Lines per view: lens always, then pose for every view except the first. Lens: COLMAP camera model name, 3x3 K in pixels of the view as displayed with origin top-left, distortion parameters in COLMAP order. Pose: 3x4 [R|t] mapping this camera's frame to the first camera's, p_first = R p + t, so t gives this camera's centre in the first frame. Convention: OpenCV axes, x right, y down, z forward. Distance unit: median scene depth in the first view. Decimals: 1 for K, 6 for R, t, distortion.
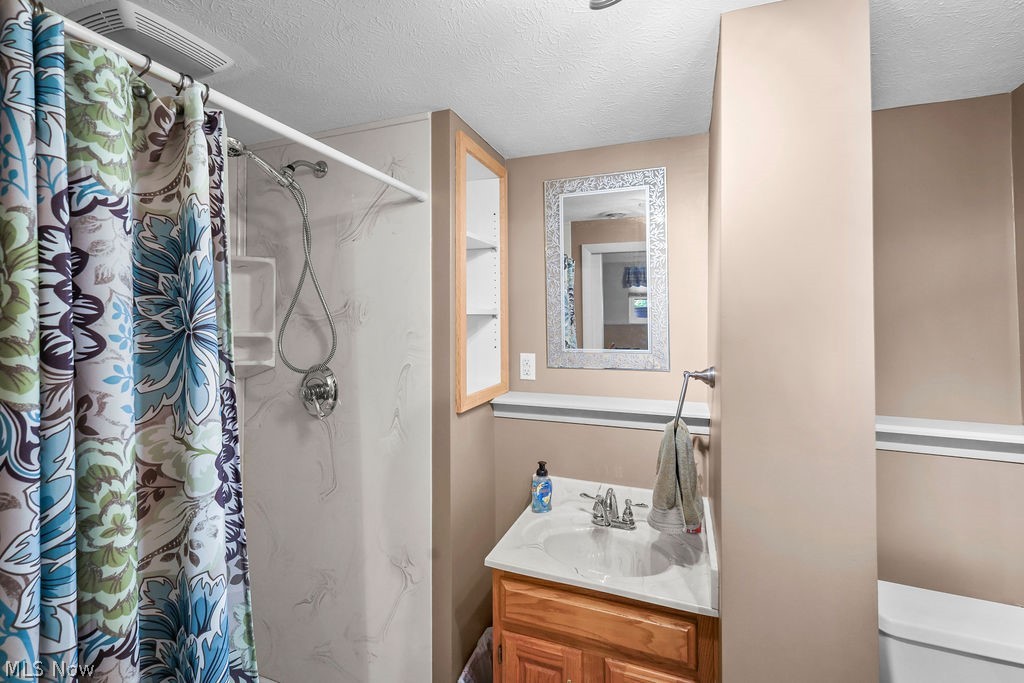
lens RADIAL K [[456.7, 0, 510.0], [0, 456.7, 317.2], [0, 0, 1]] dist [0.000346, -0.000270]
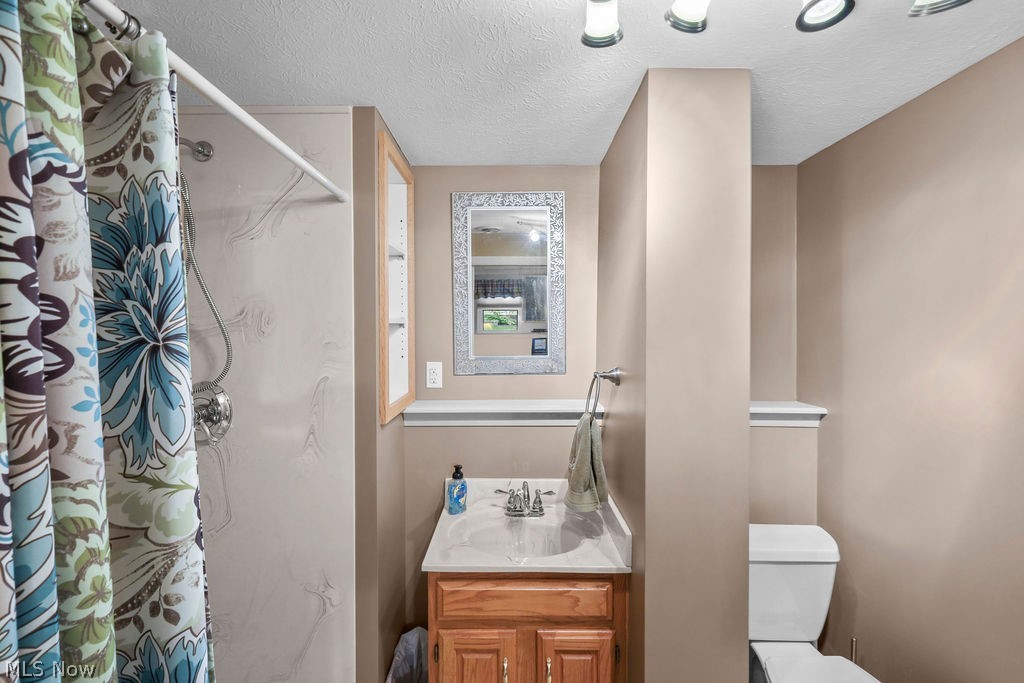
lens RADIAL K [[445.9, 0, 512.0], [0, 445.9, 341.5], [0, 0, 1]] dist [-0.000001, 0.000026]
pose [[0.933569, -0.013832, 0.358130, -0.241612], [0.002383, 0.999472, 0.032392, 0.003200], [-0.358389, -0.029387, 0.933110, 0.023237]]
